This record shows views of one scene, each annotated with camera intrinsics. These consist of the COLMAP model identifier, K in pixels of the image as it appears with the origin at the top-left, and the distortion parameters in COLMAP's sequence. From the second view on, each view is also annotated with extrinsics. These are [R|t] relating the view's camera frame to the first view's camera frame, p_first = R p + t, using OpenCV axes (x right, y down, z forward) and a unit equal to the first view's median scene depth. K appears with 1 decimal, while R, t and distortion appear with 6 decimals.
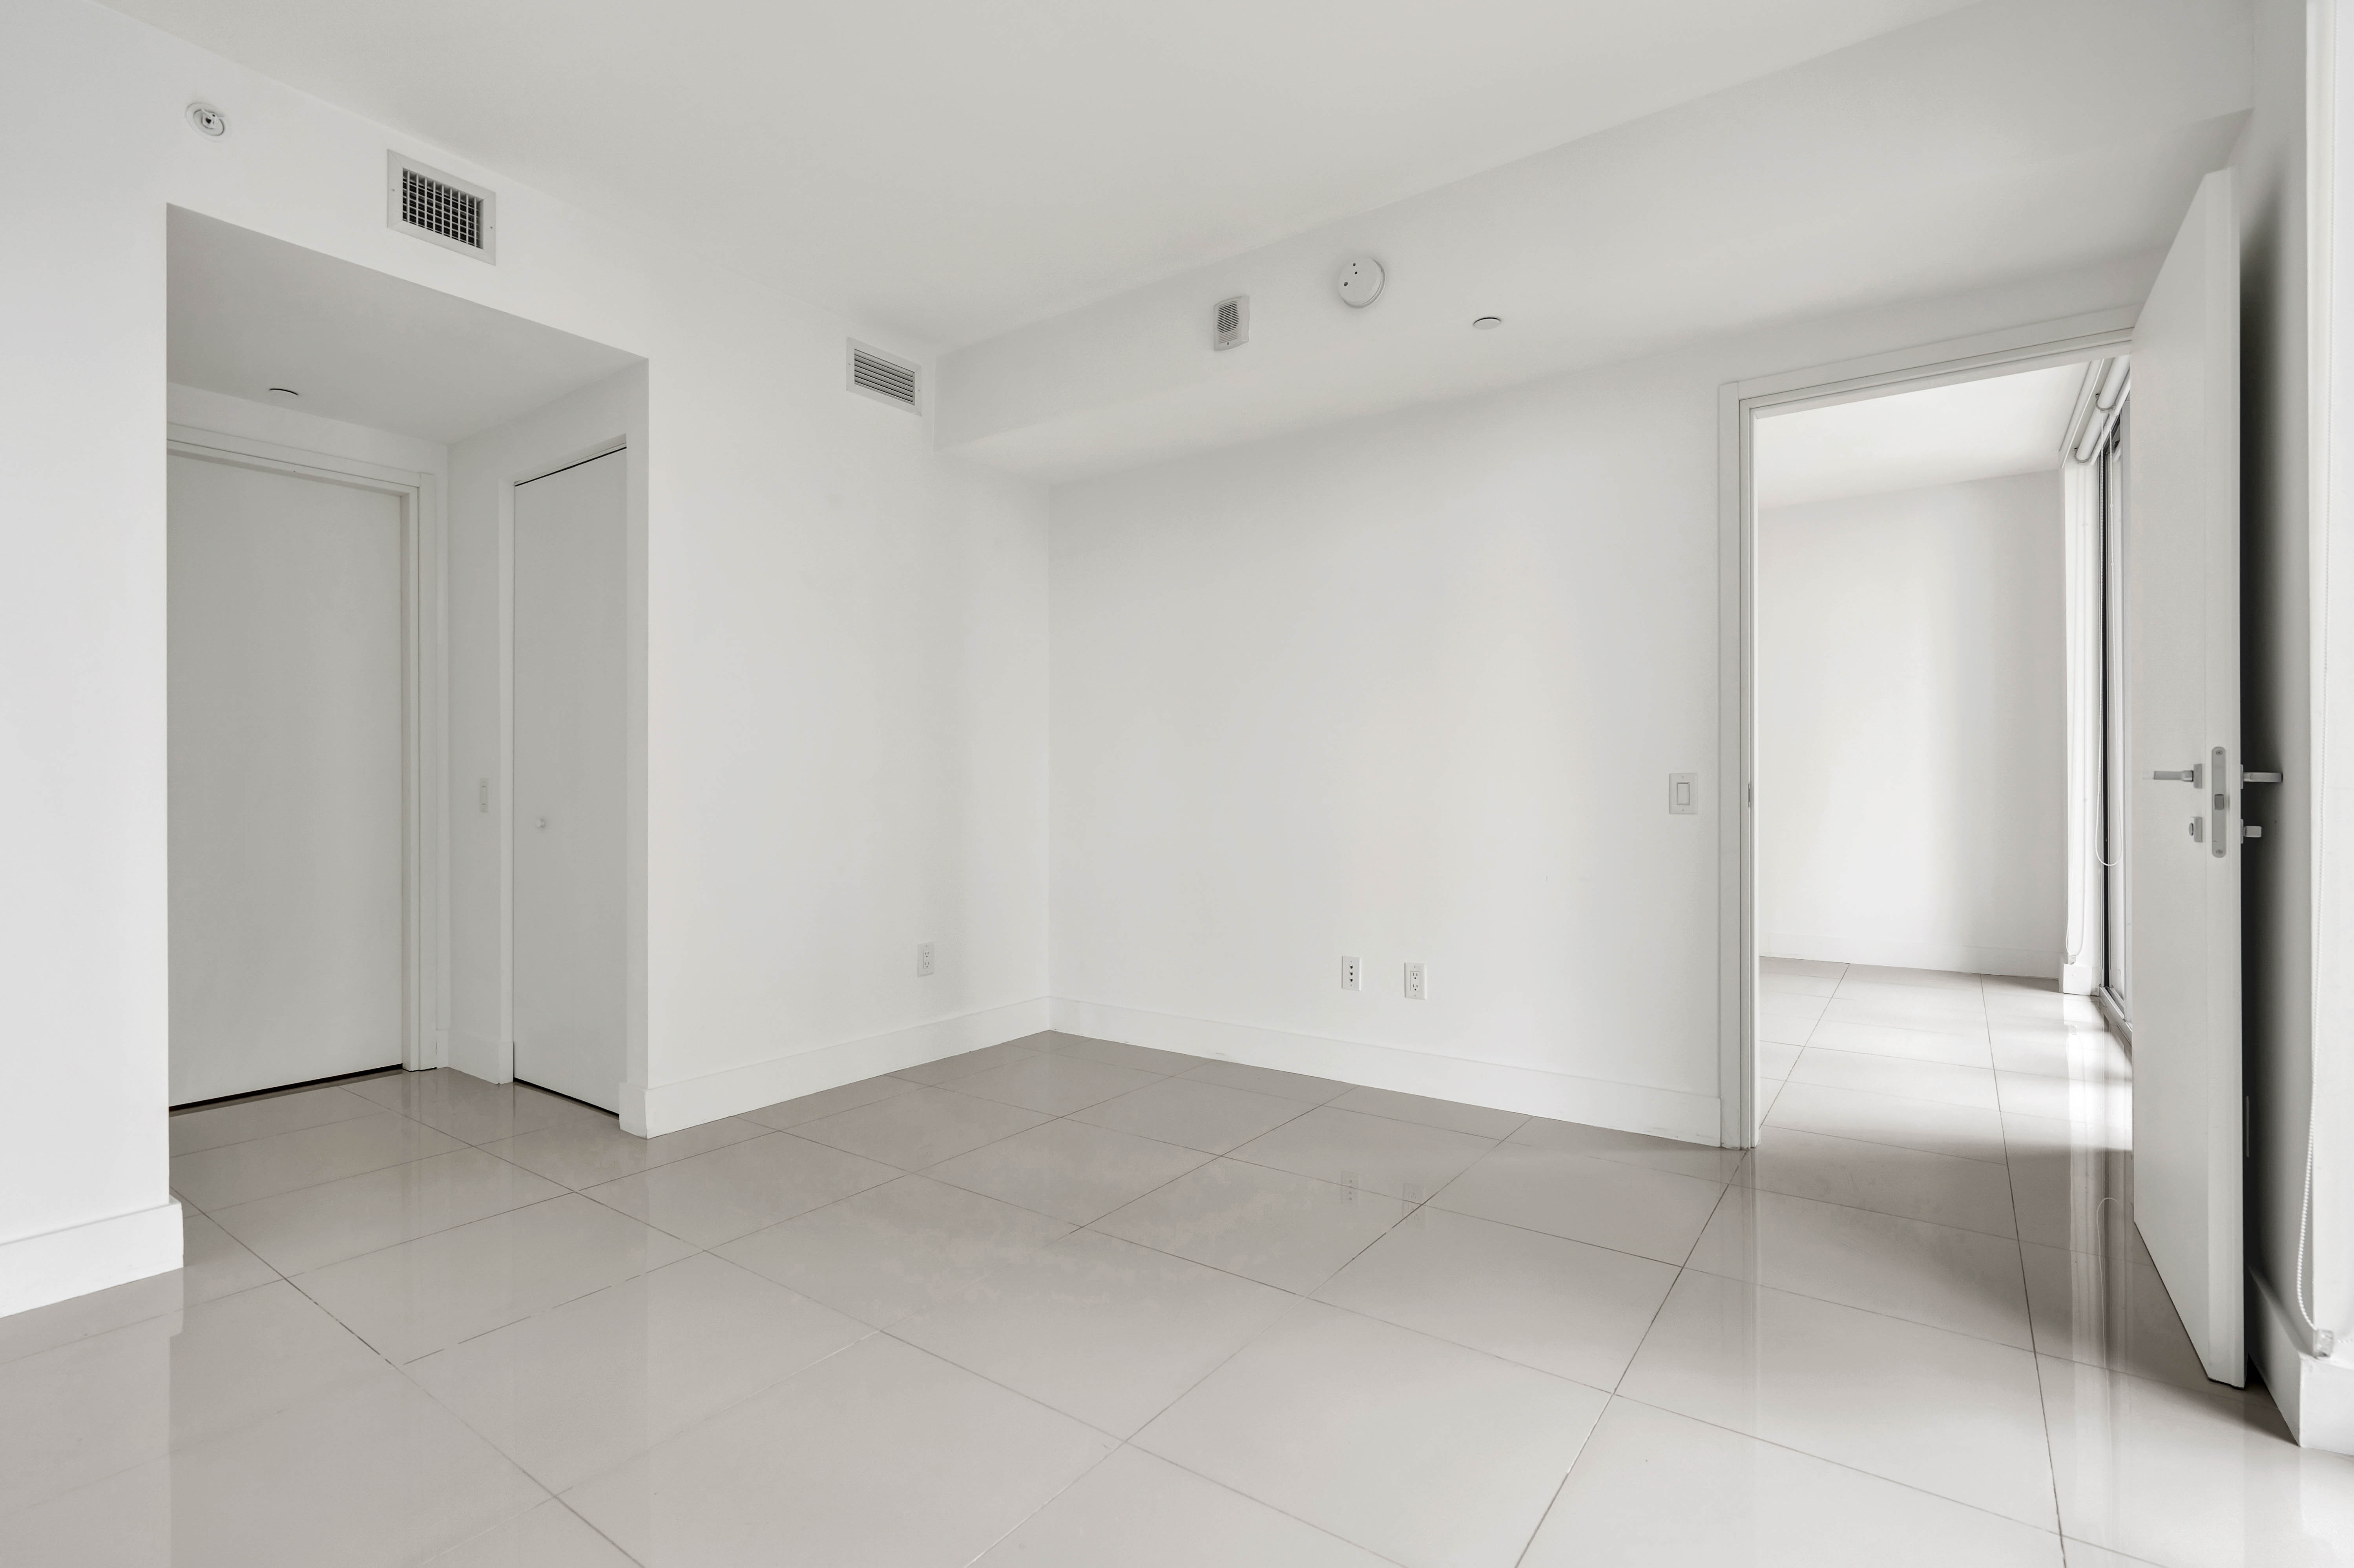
lens RADIAL K [[1104.3, 0, 1172.8], [0, 1104.3, 780.8], [0, 0, 1]] dist [-0.002535, 0.000452]
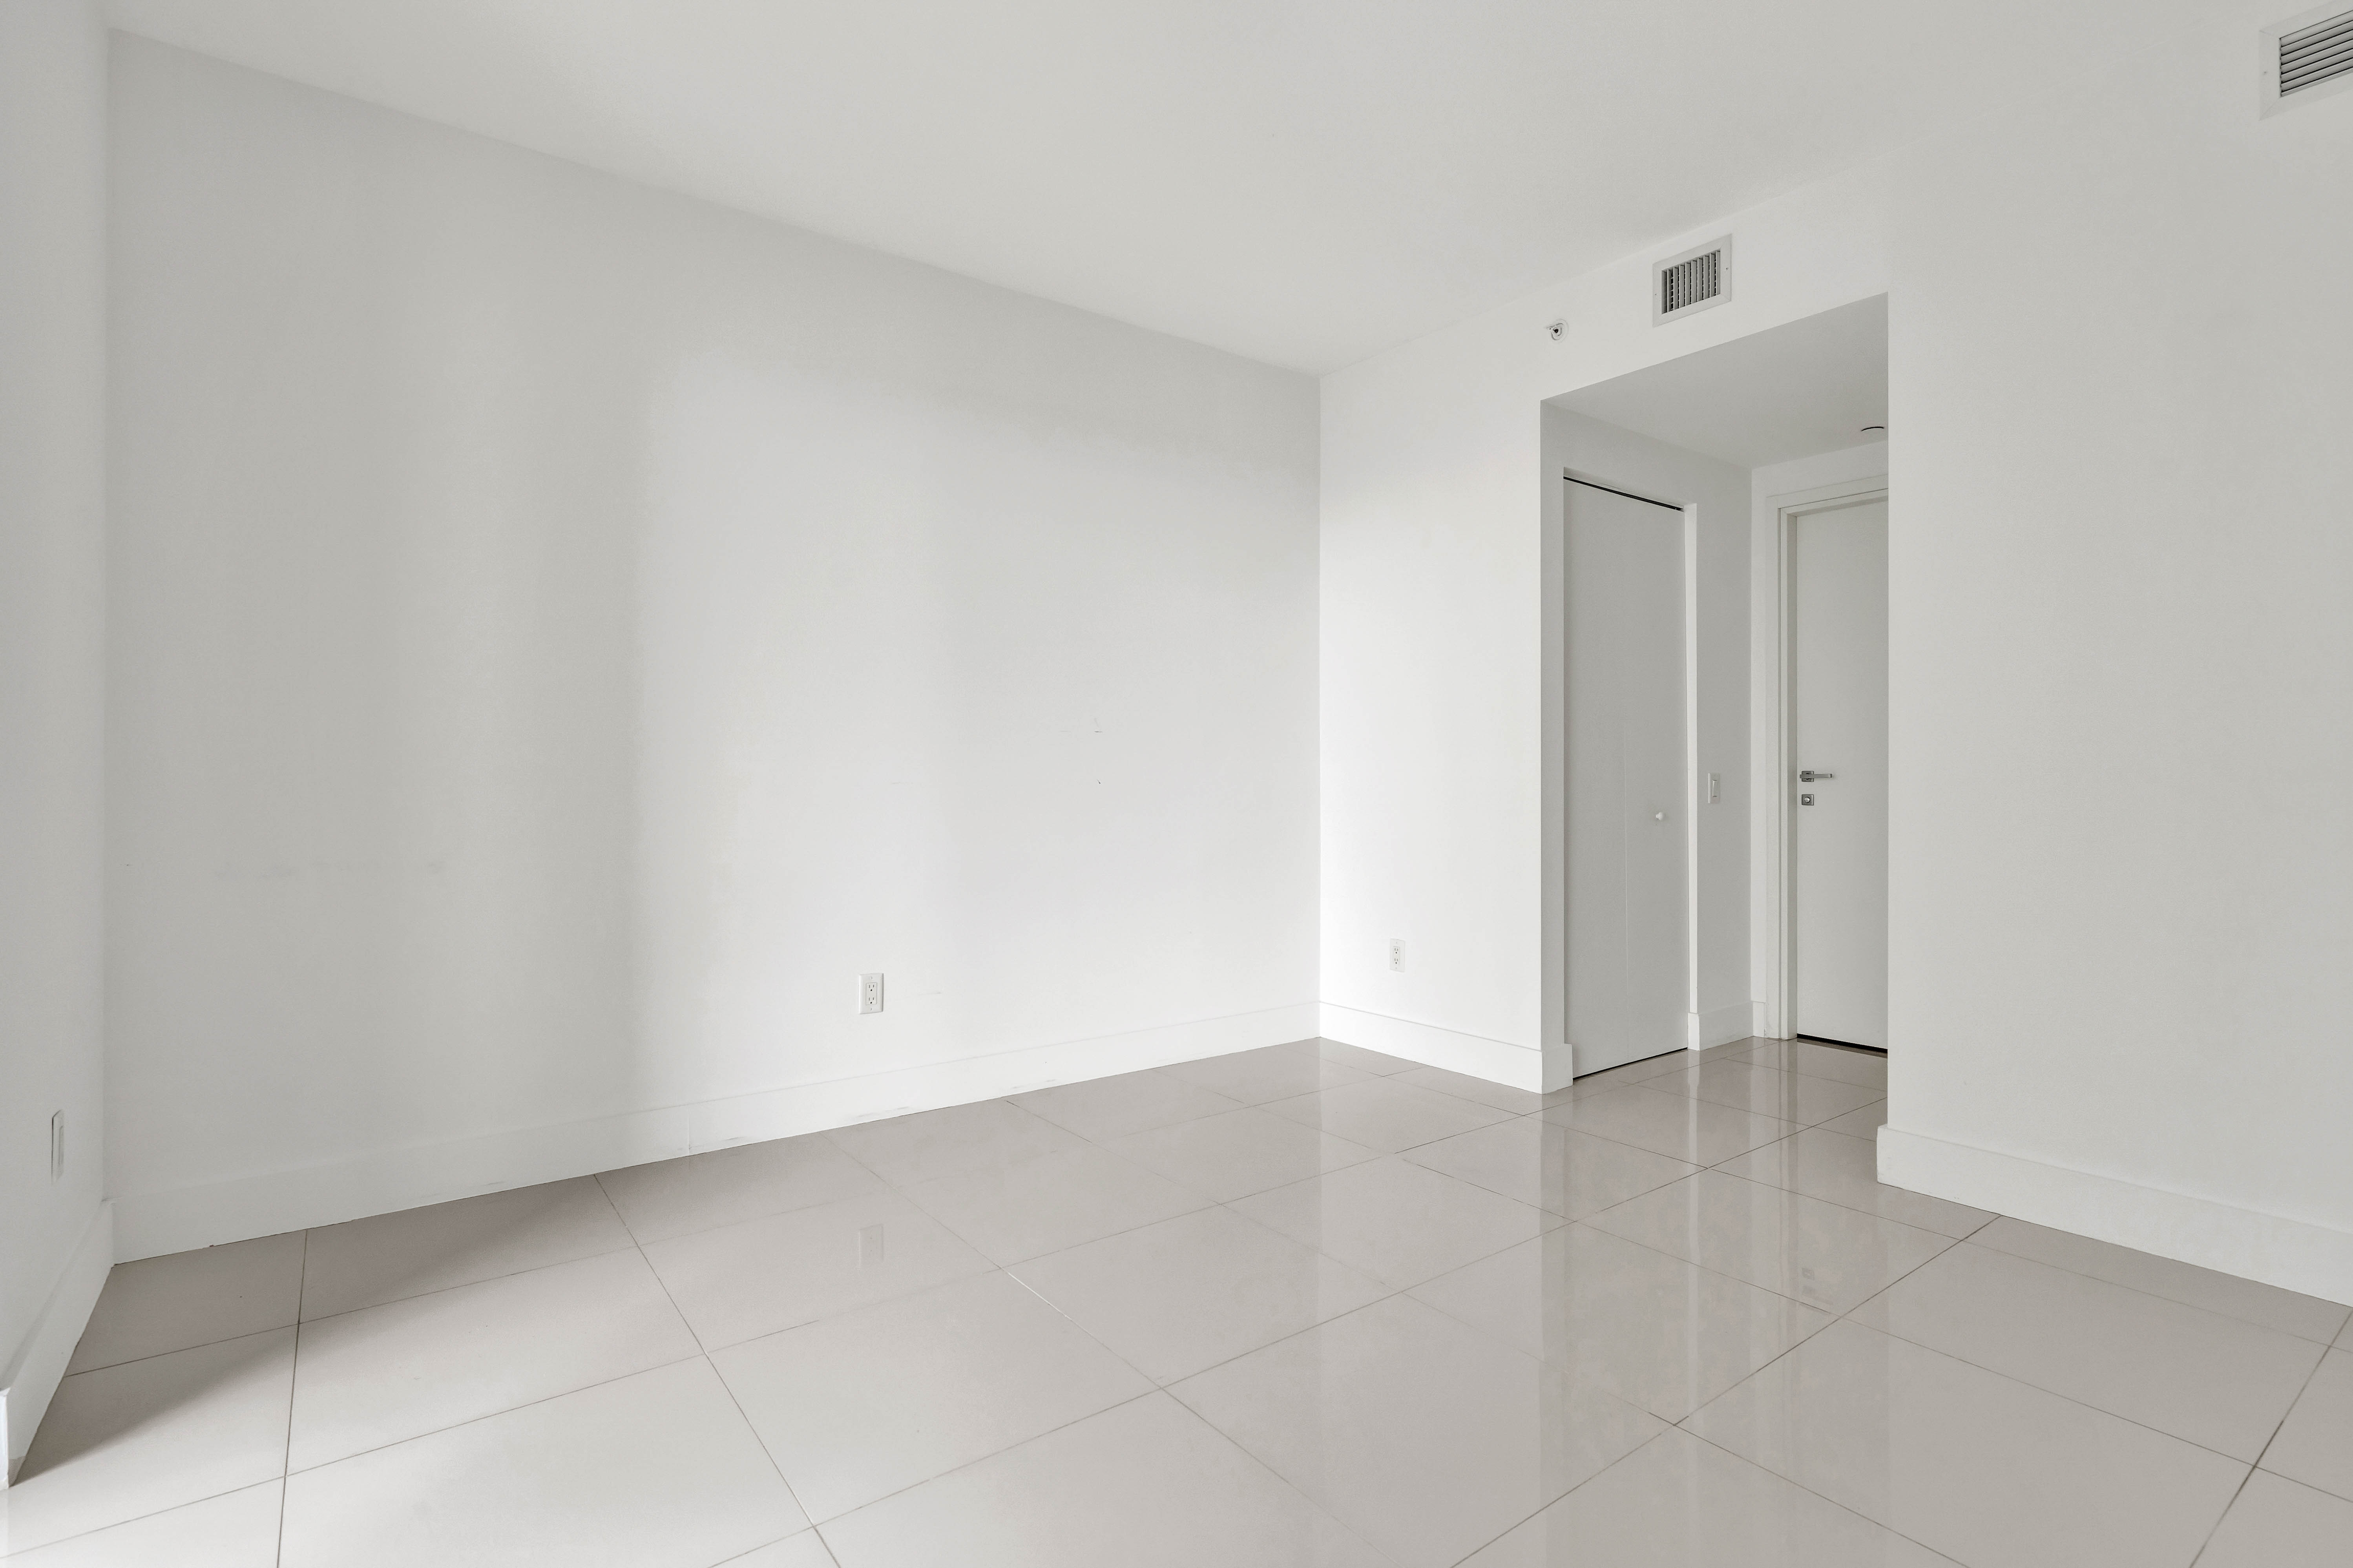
lens RADIAL K [[1103.9, 0, 1172.3], [0, 1103.9, 780.8], [0, 0, 1]] dist [-0.002535, 0.000452]
pose [[-0.307945, 0.011101, -0.951339, 0.613234], [0.001762, 0.999937, 0.011098, -0.008467], [0.951403, 0.001742, -0.307945, 0.843185]]
